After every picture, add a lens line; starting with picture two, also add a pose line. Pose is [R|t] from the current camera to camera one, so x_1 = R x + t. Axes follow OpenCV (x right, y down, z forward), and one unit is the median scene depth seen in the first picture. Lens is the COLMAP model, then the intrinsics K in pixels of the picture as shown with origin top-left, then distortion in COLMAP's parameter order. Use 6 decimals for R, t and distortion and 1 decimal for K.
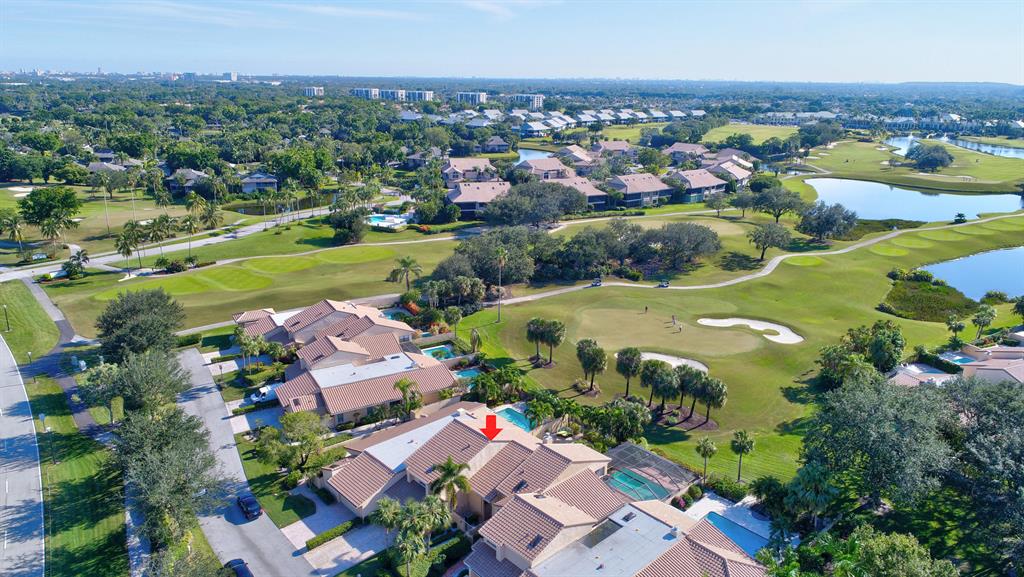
lens RADIAL K [[690.1, 0, 512.0], [0, 690.1, 288.5], [0, 0, 1]] dist [-0.002504, 0.001050]
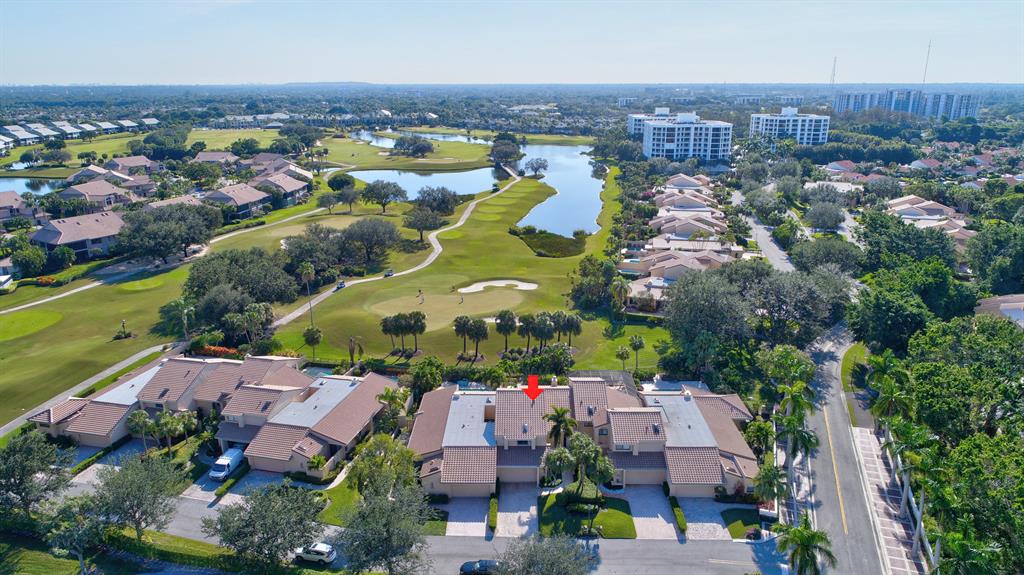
lens RADIAL K [[690.1, 0, 512.0], [0, 690.1, 287.5], [0, 0, 1]] dist [-0.002504, 0.001050]
pose [[0.688436, -0.222090, 0.690458, -0.243333], [0.225321, 0.970351, 0.087459, -0.021416], [-0.689411, 0.095365, 0.718066, 0.041694]]
